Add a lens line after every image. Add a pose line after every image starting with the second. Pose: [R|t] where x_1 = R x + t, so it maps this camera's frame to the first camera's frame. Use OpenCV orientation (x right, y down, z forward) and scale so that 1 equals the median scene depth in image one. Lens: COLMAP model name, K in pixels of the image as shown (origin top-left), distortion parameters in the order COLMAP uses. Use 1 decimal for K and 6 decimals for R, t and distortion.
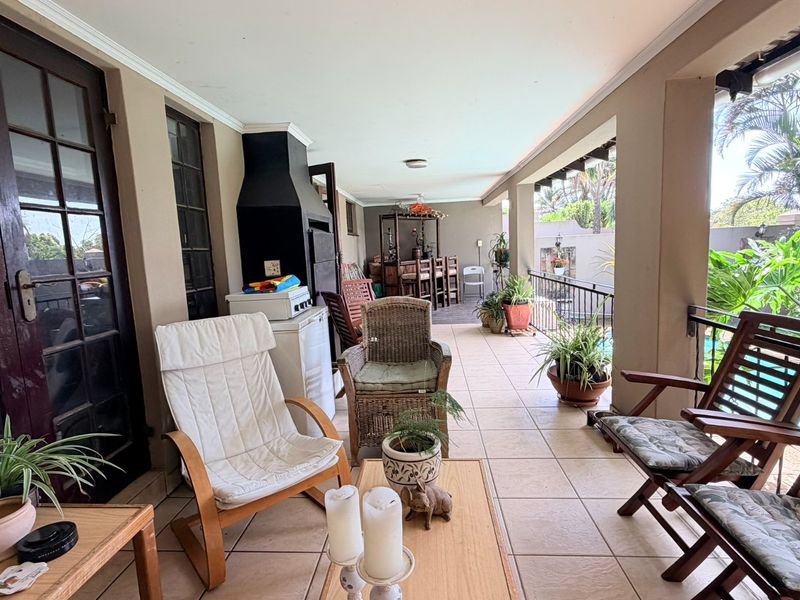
lens RADIAL K [[422.5, 0, 397.6], [0, 422.5, 300.3], [0, 0, 1]] dist [-0.002150, 0.000217]
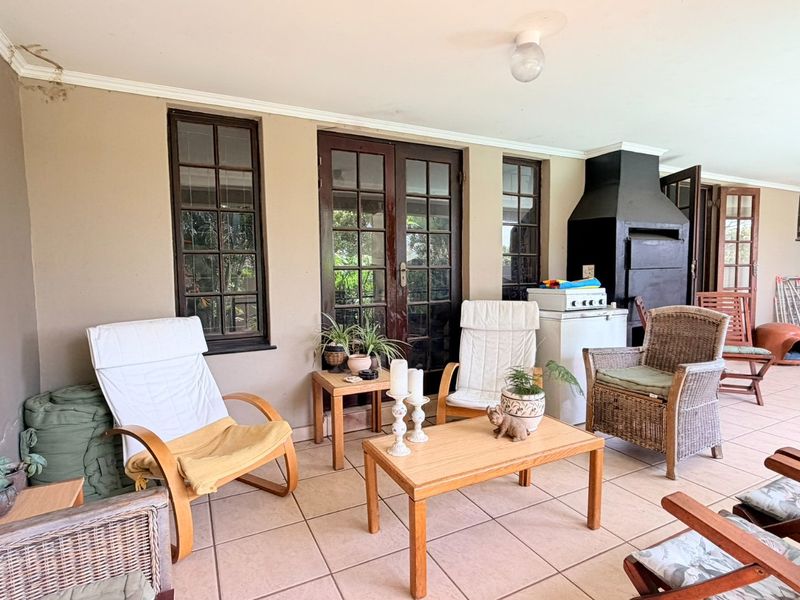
lens RADIAL K [[422.5, 0, 397.1], [0, 422.5, 300.2], [0, 0, 1]] dist [-0.002150, 0.000217]
pose [[0.504781, 0.096970, -0.857784, 0.442854], [-0.117928, 0.992101, 0.042757, 0.014297], [0.855155, 0.079573, 0.512229, -0.039280]]
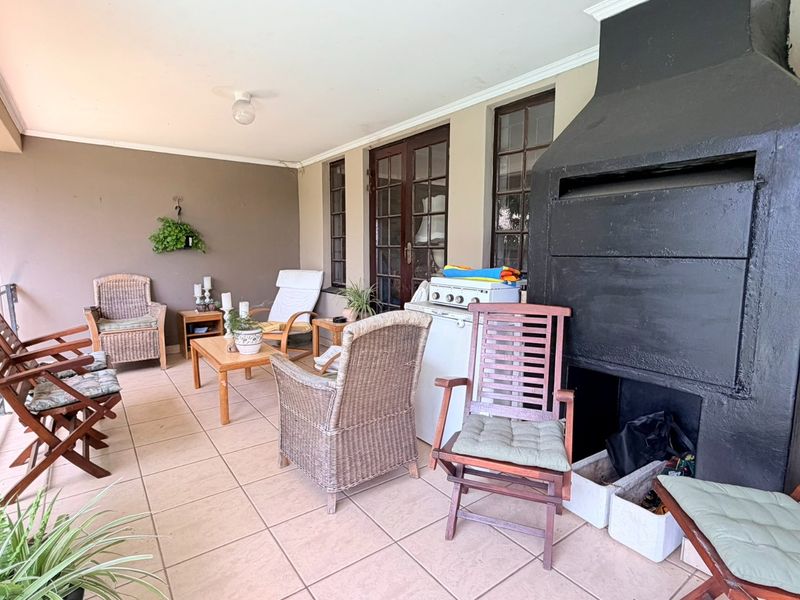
lens RADIAL K [[422.5, 0, 397.1], [0, 422.5, 302.2], [0, 0, 1]] dist [-0.002150, 0.000217]
pose [[-0.755680, 0.152694, -0.636893, 0.388823], [-0.037482, 0.960766, 0.274815, -0.201883], [0.653868, 0.231545, -0.720309, 1.408335]]
